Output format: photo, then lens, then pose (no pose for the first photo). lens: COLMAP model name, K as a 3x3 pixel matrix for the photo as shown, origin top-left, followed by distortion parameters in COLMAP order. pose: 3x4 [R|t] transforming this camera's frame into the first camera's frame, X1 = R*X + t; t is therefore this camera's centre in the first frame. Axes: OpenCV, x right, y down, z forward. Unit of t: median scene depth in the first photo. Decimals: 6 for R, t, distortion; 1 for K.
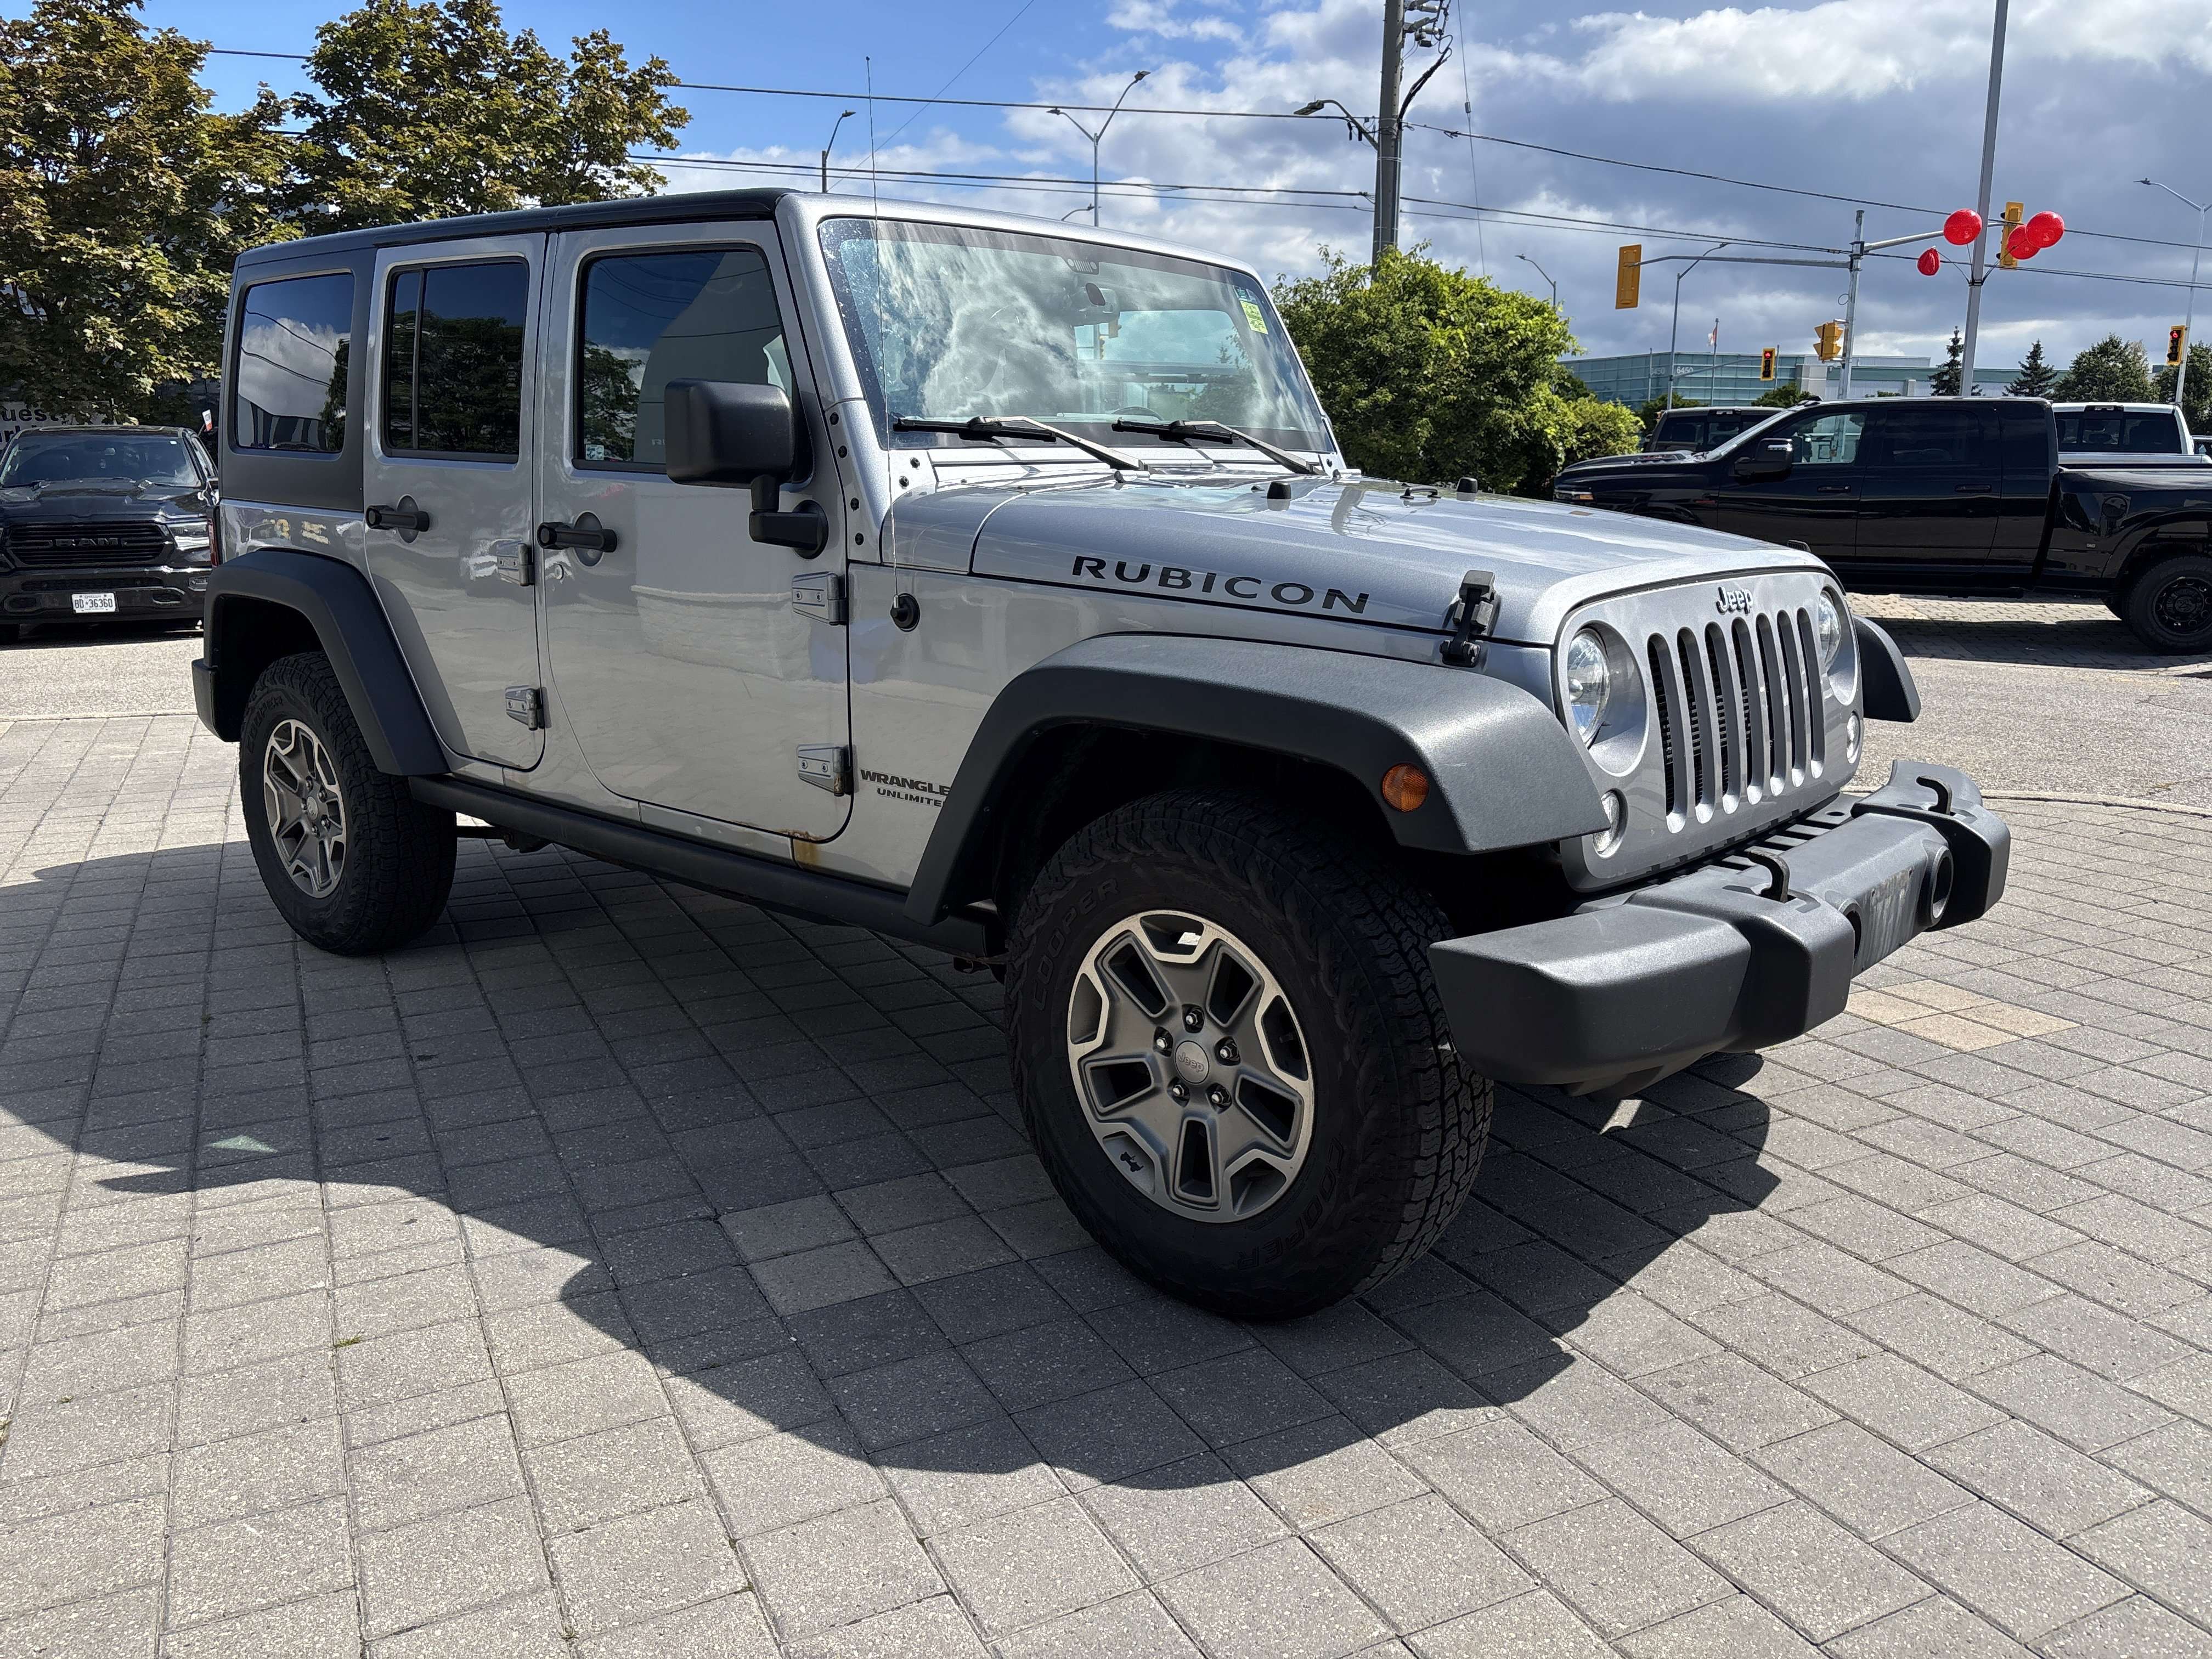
lens RADIAL K [[1627.0, 0, 1076.3], [0, 1627.0, 814.0], [0, 0, 1]] dist [0.105157, -0.118196]
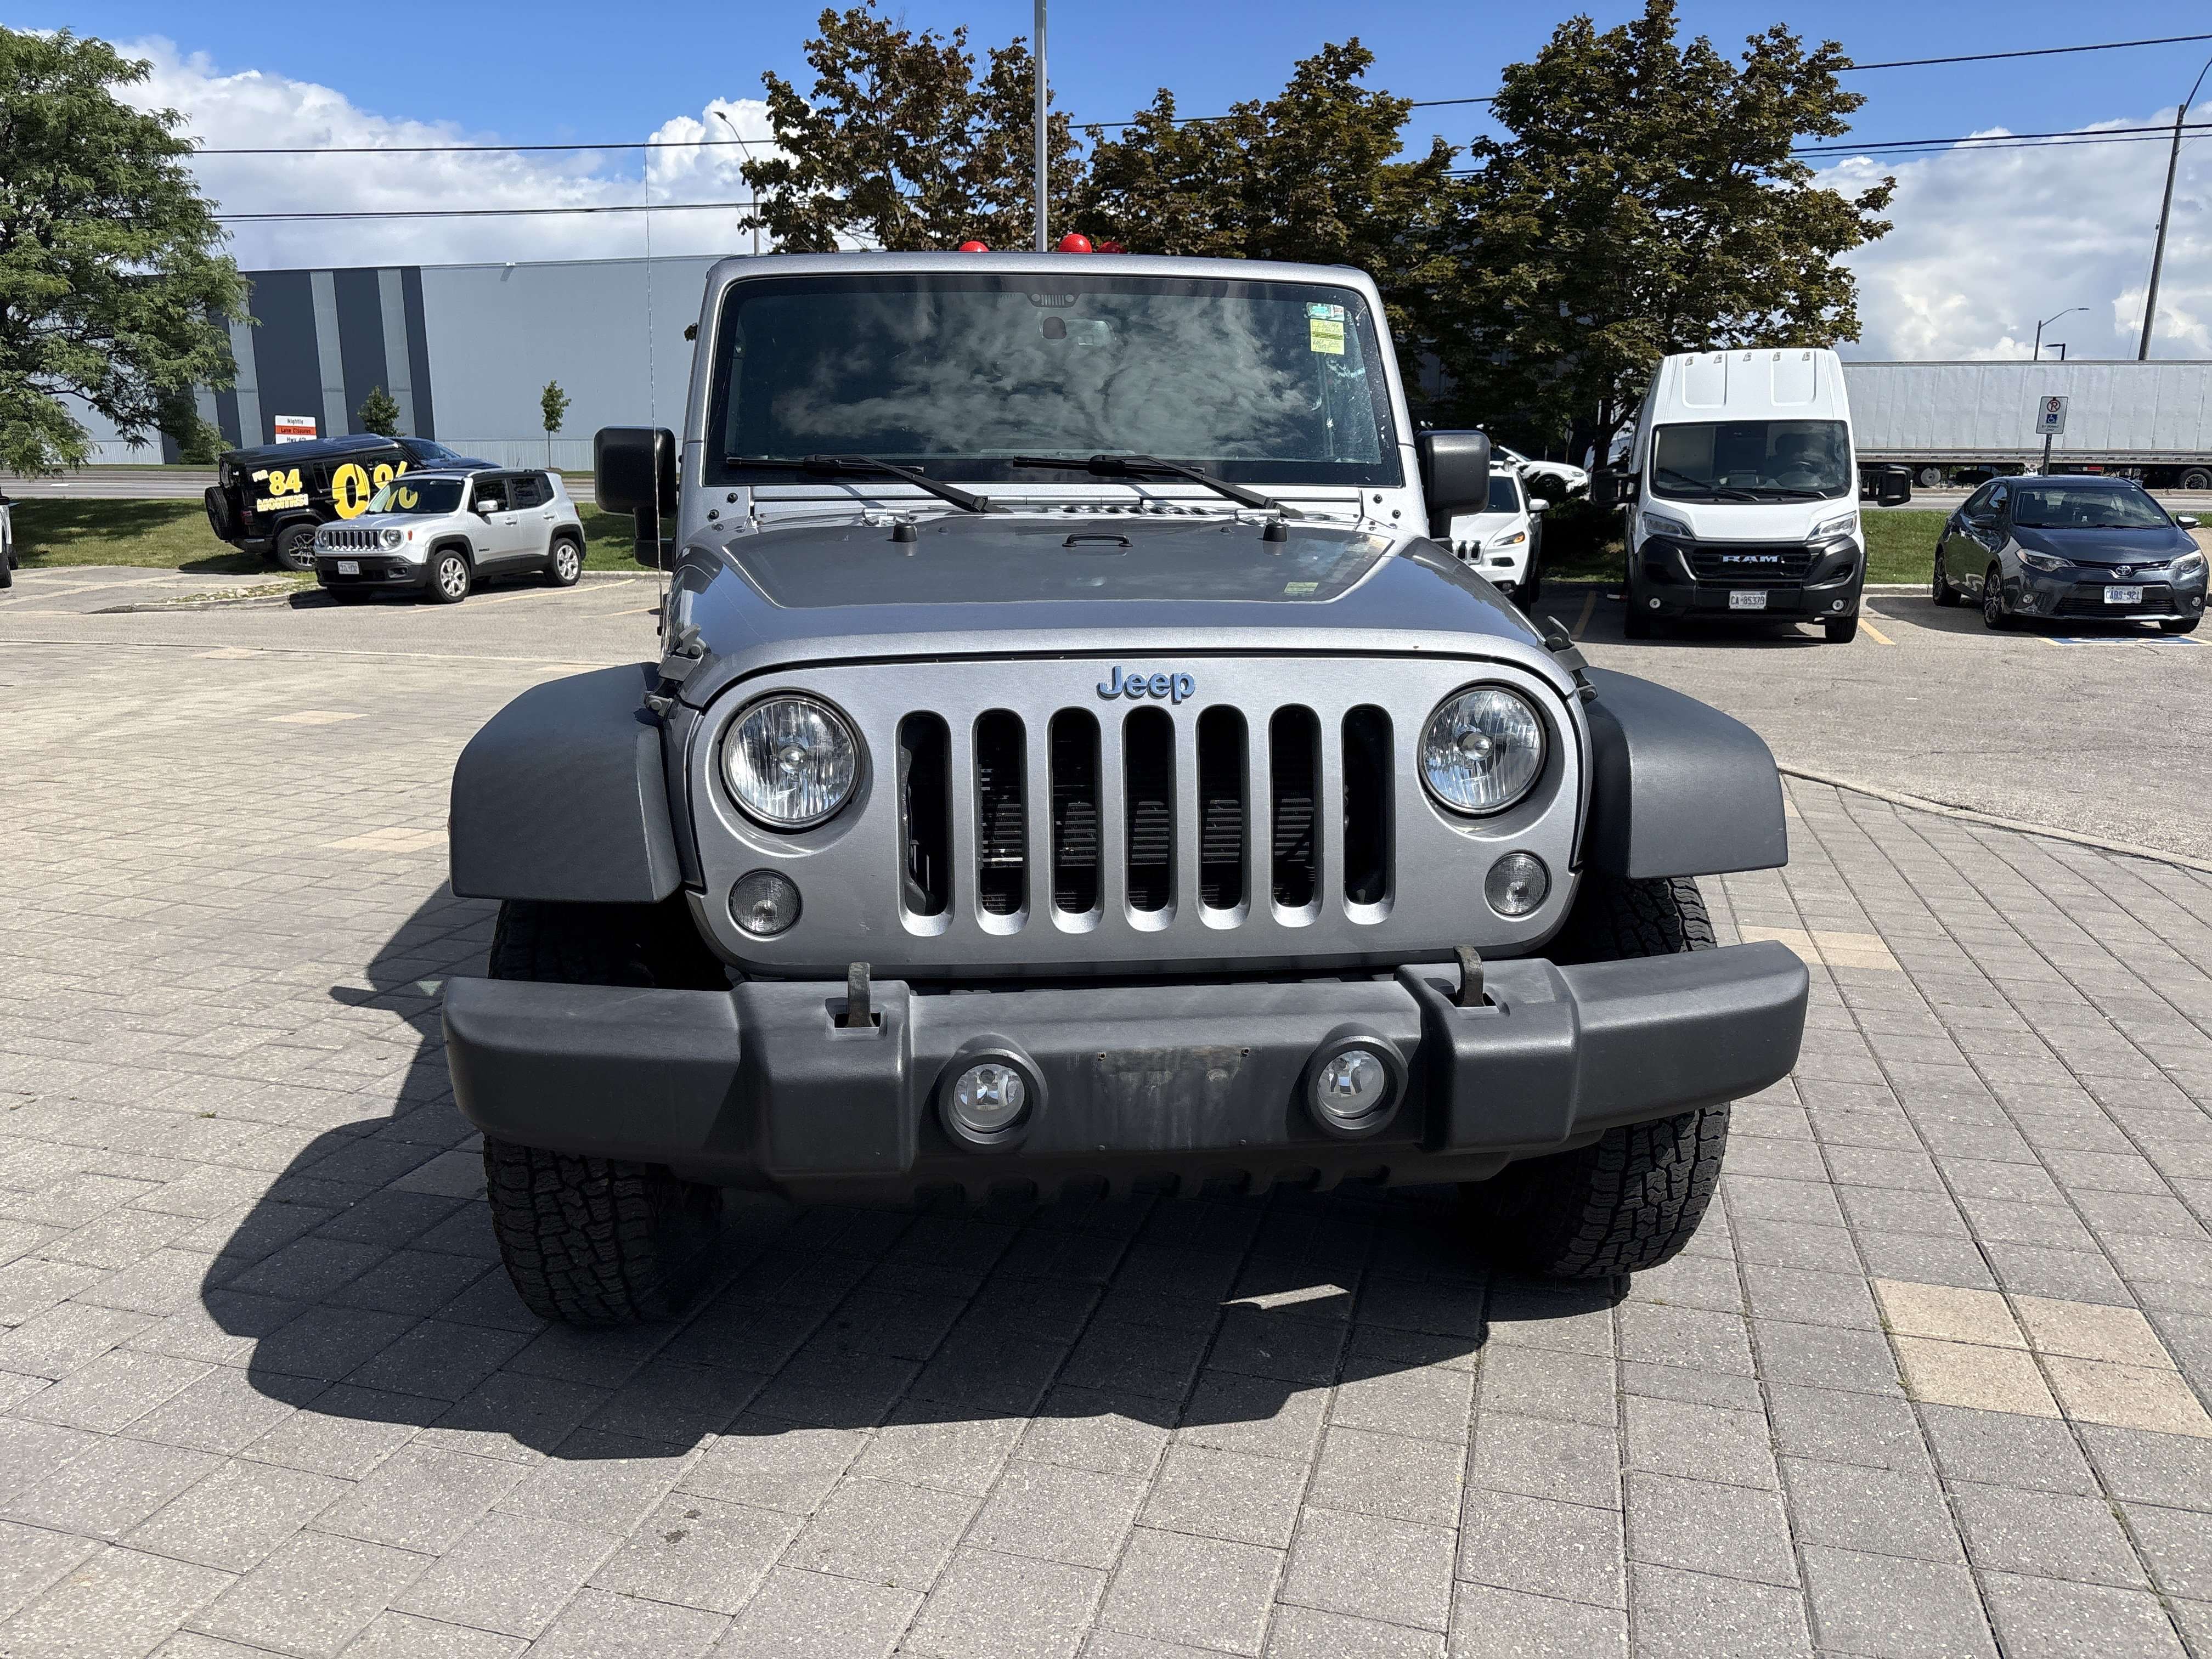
lens RADIAL K [[1630.7, 0, 1106.0], [0, 1630.7, 829.5], [0, 0, 1]] dist [0.079241, -0.098382]
pose [[0.747665, 0.143810, -0.648317, 0.742988], [-0.140271, 0.988443, 0.057490, -0.082349], [0.649092, 0.047957, 0.759197, 0.297088]]
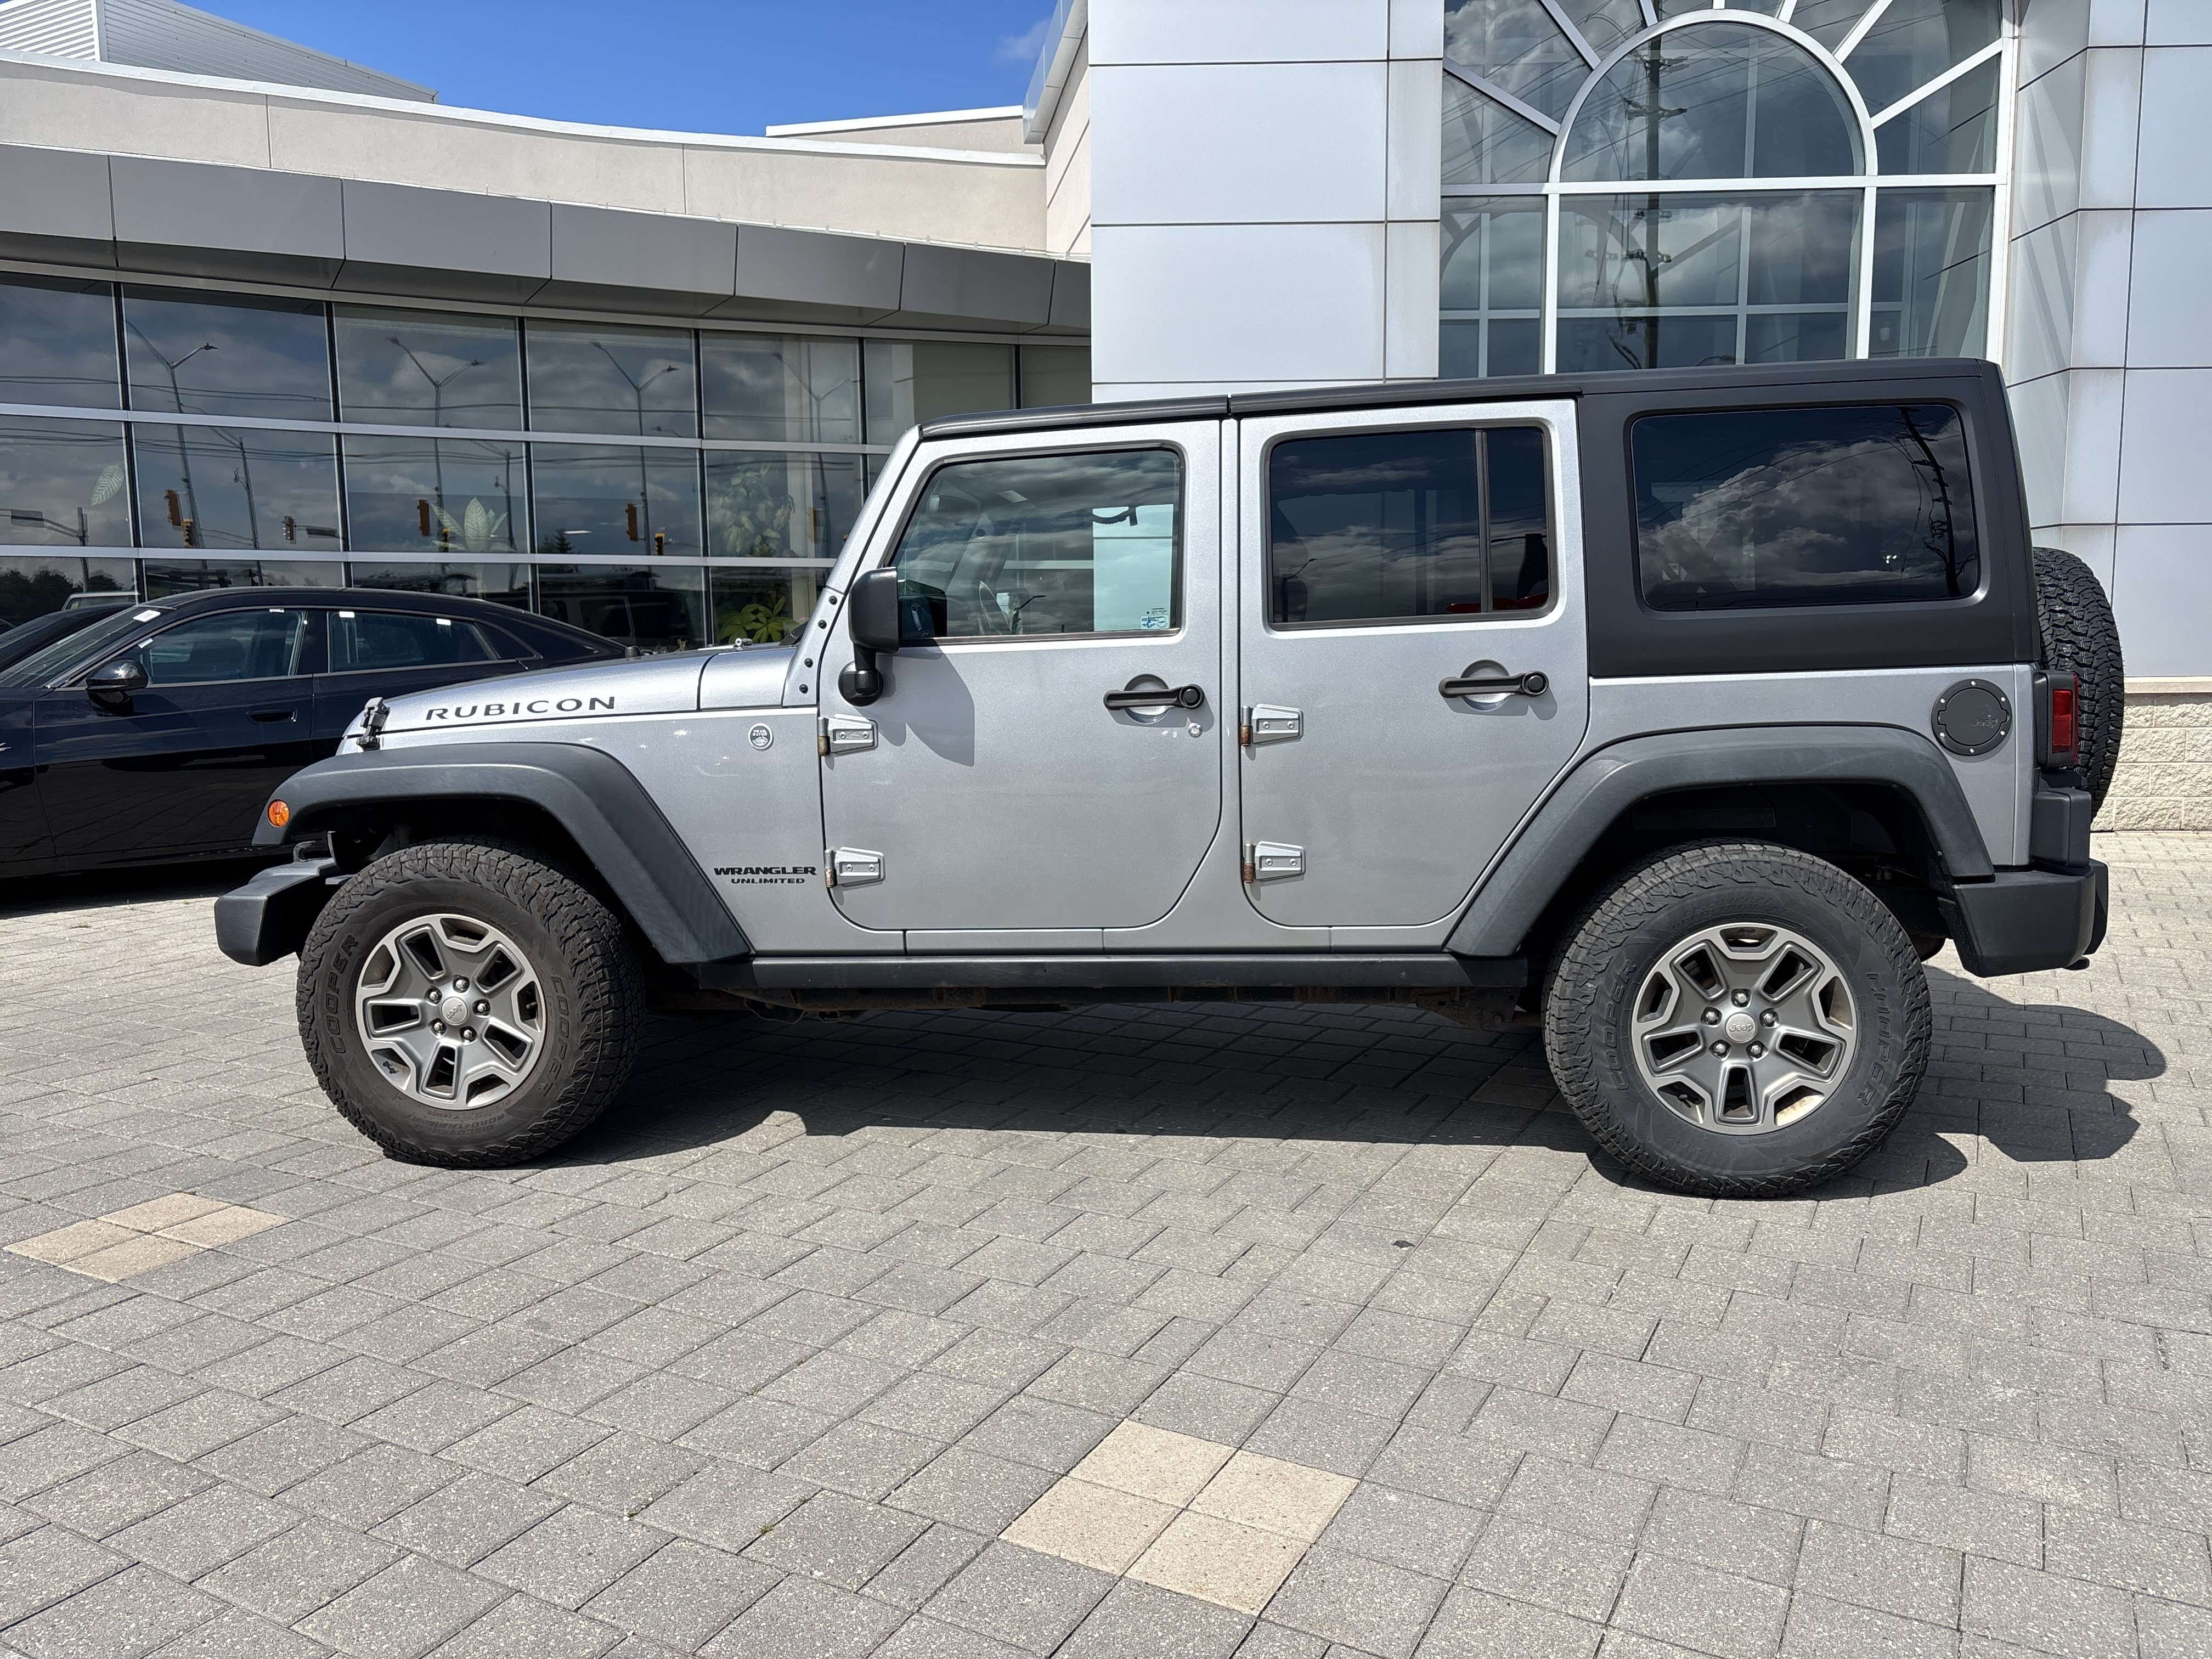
lens RADIAL K [[1675.5, 0, 1104.4], [0, 1675.5, 814.6], [0, 0, 1]] dist [0.051269, -0.057084]
pose [[-0.801811, 0.074732, -0.592886, 0.733550], [-0.111926, 0.955810, 0.271844, -0.469048], [0.587002, 0.284327, -0.758015, 2.235400]]
